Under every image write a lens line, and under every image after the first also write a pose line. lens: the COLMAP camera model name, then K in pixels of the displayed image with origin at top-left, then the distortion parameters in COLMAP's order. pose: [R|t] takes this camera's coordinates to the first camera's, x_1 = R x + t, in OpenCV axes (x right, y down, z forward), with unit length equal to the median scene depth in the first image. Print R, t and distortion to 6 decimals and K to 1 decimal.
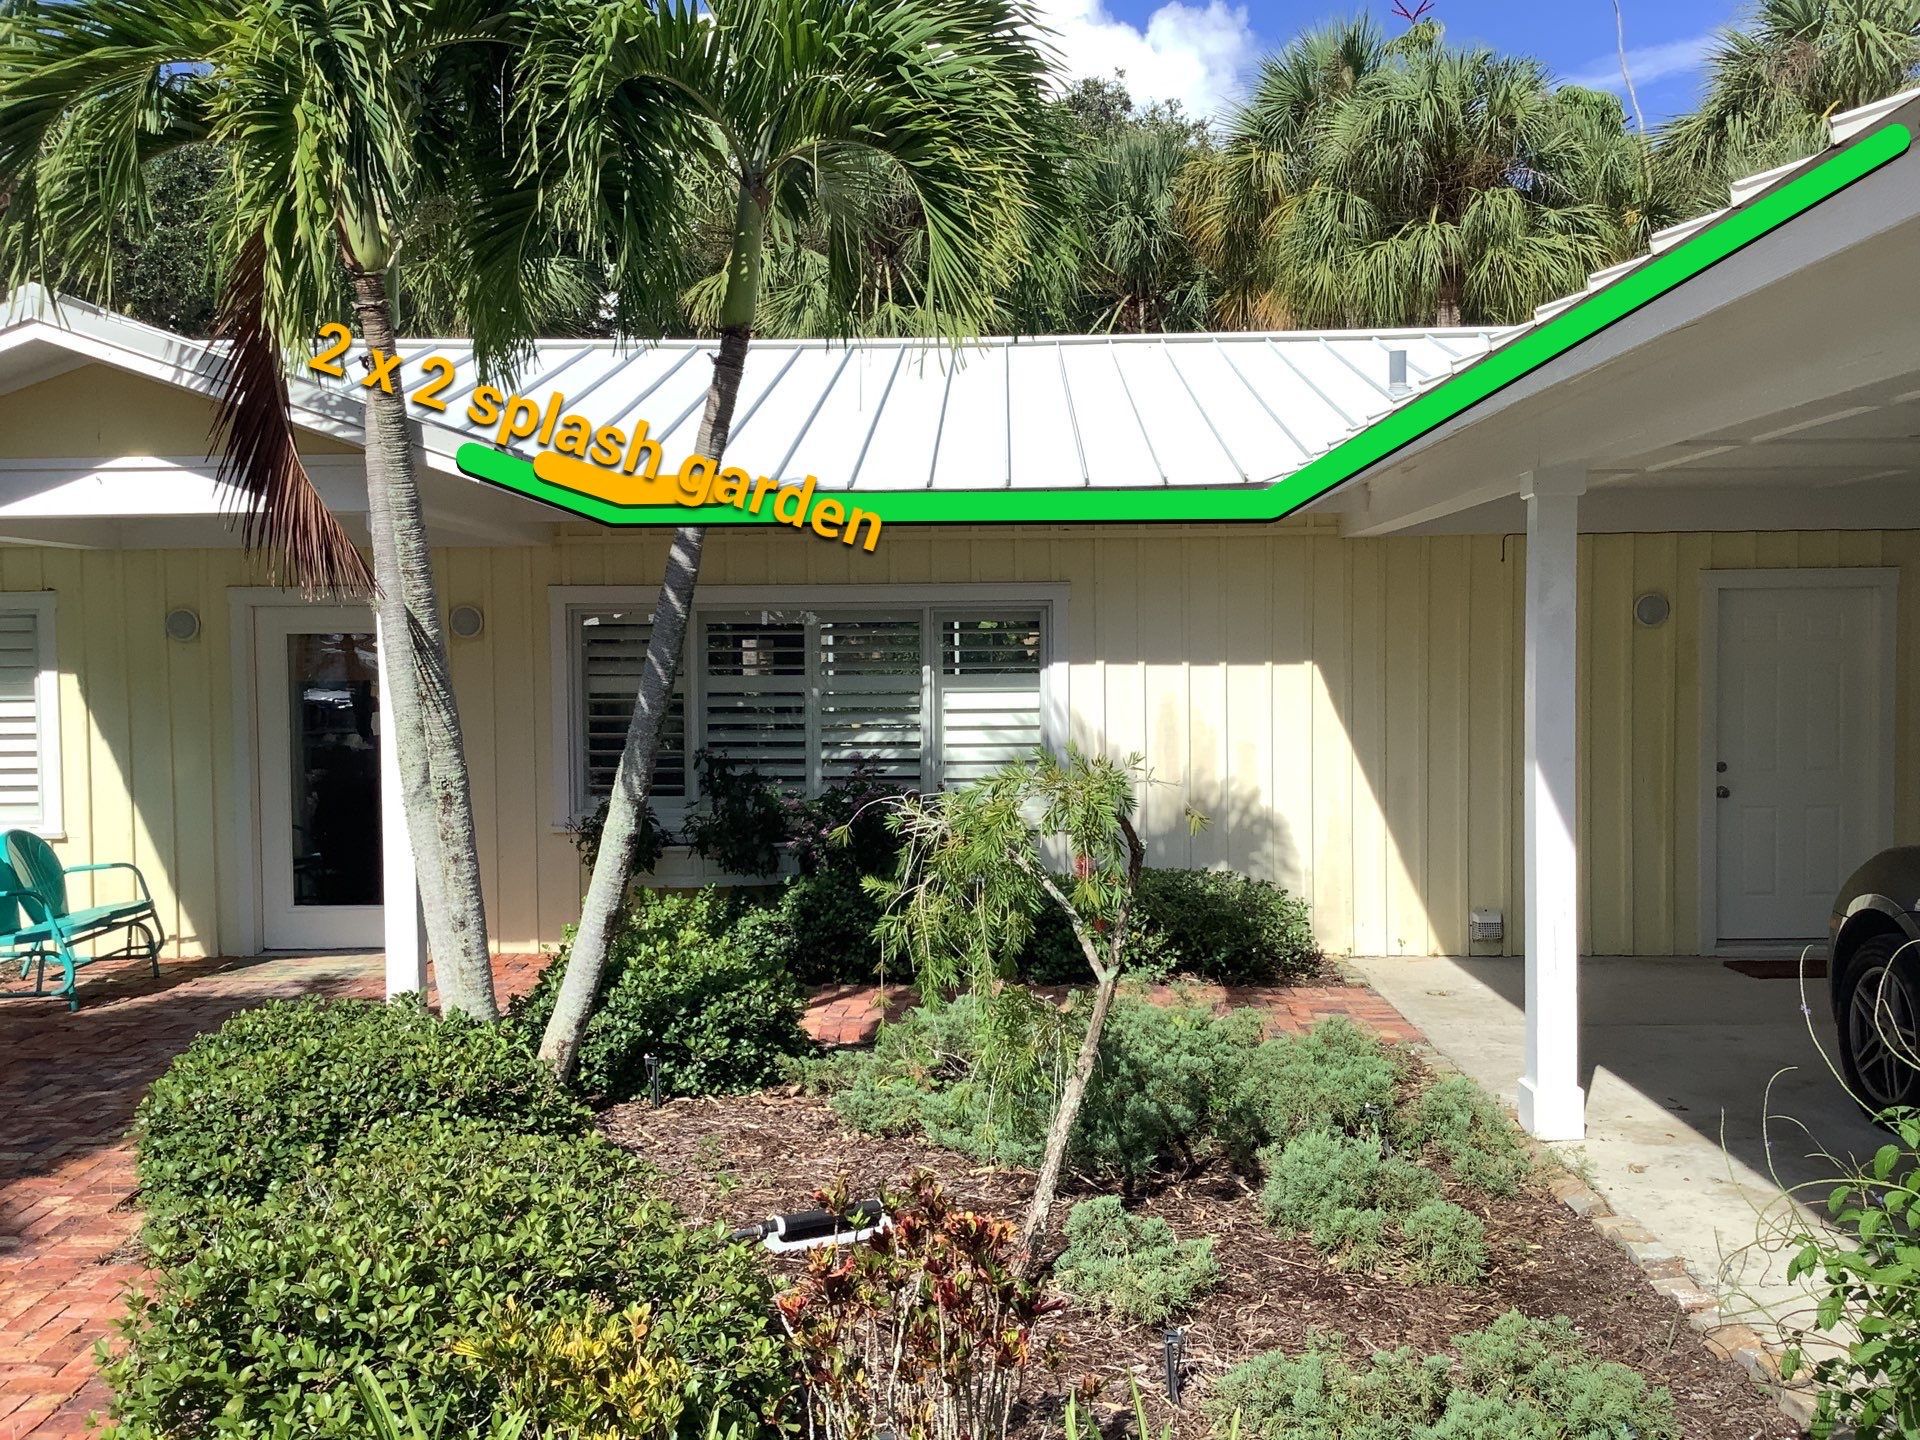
lens RADIAL K [[1791.3, 0, 961.5], [0, 1791.3, 731.0], [0, 0, 1]] dist [0.076892, 0.000000]
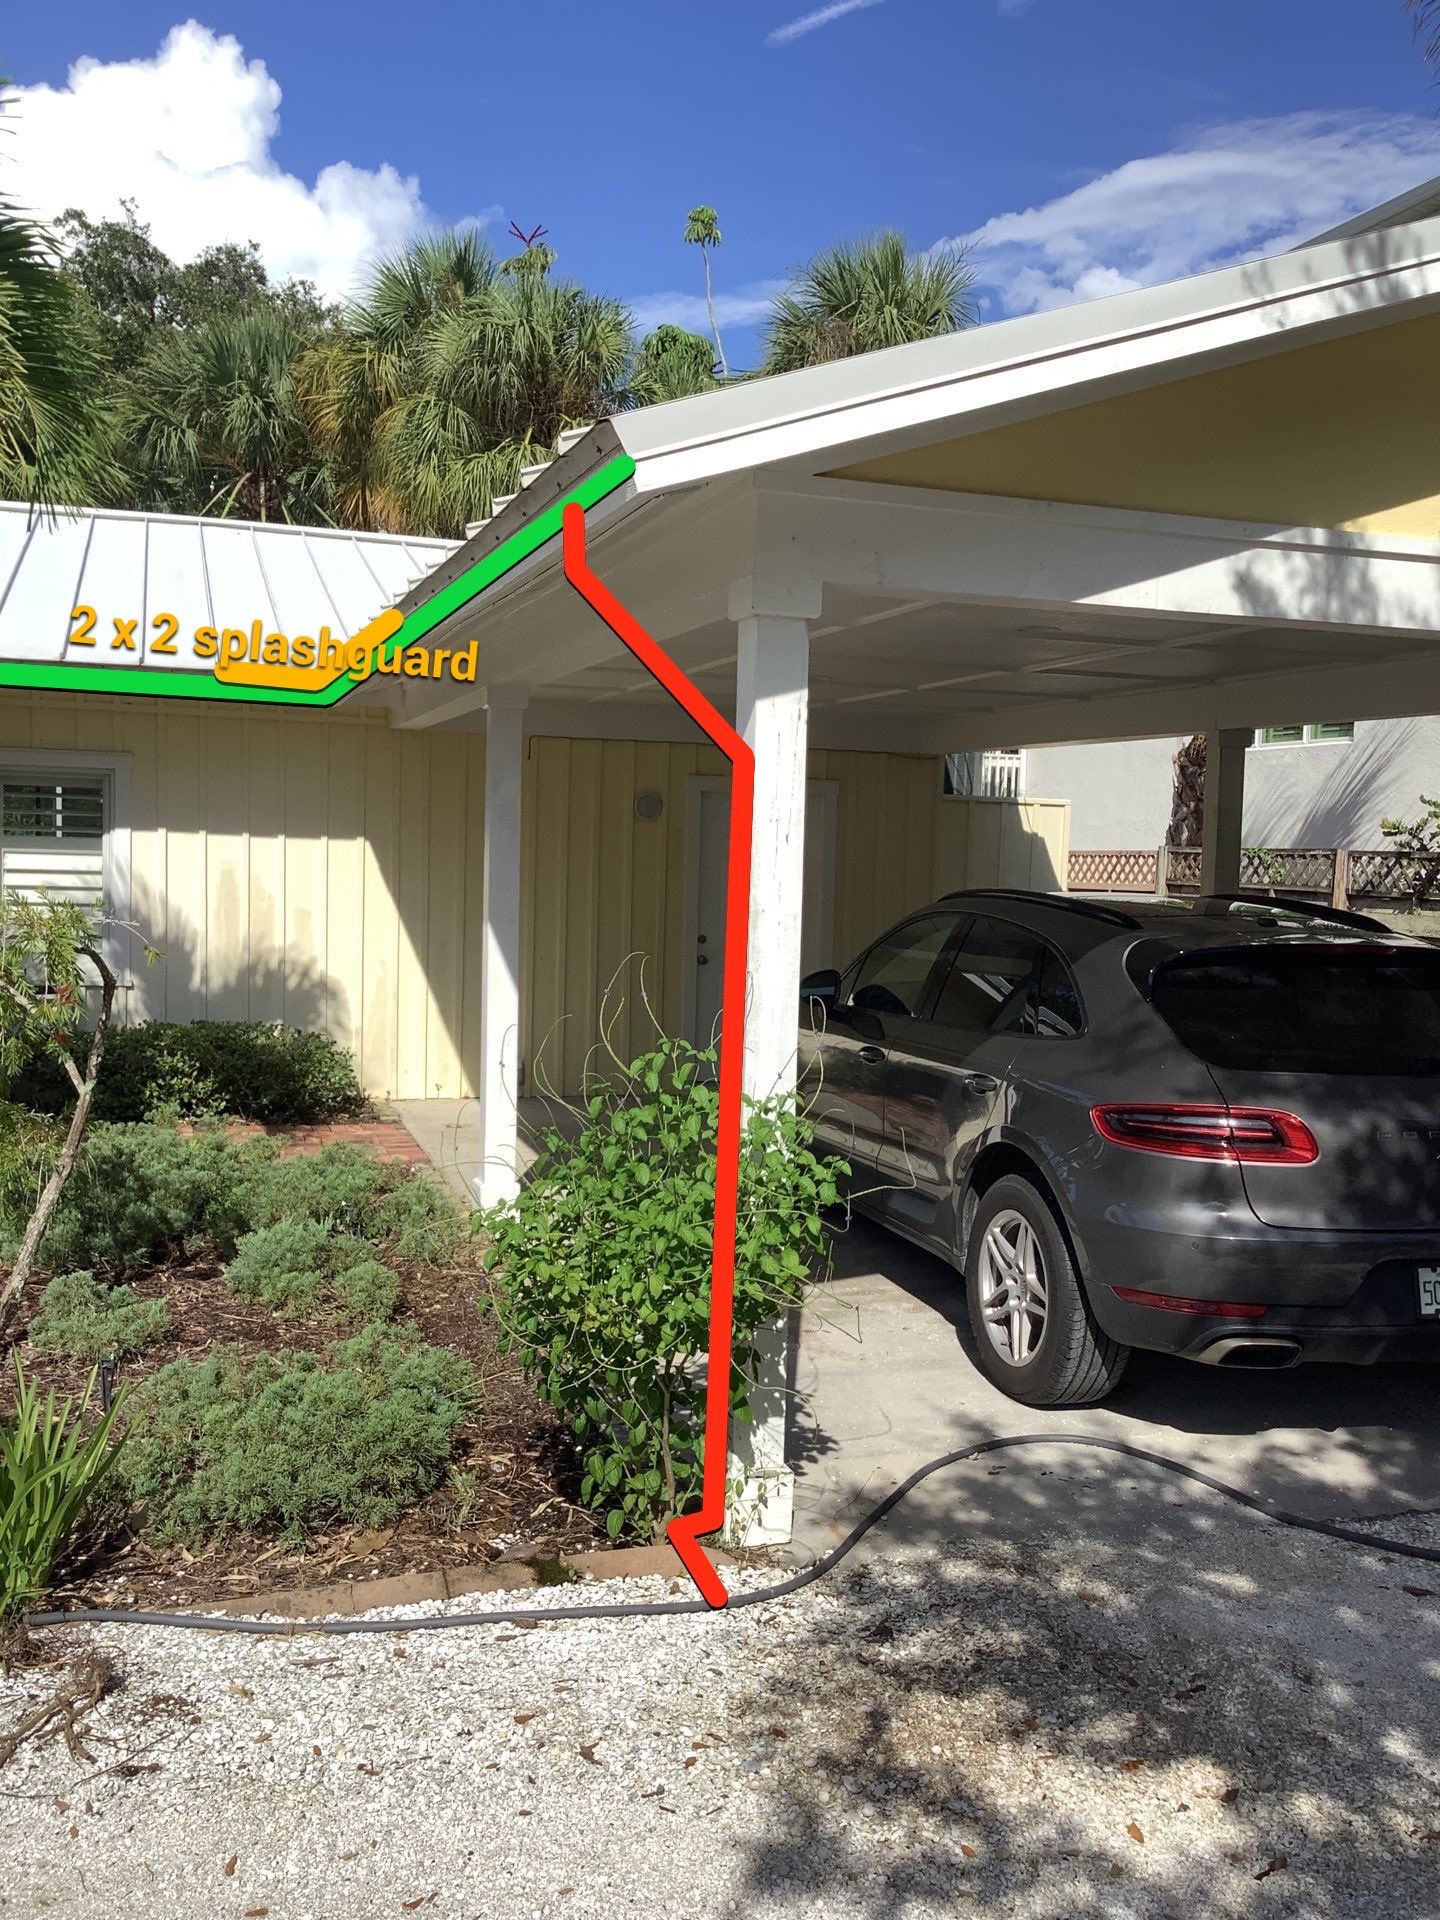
lens RADIAL K [[1791.3, 0, 712.4], [0, 1791.3, 961.8], [0, 0, 1]] dist [0.076892, 0.000000]
pose [[0.947898, 0.014765, 0.318233, 0.046011], [-0.023231, 0.999469, 0.022826, 0.008023], [-0.317727, -0.029030, 0.947738, -0.131389]]
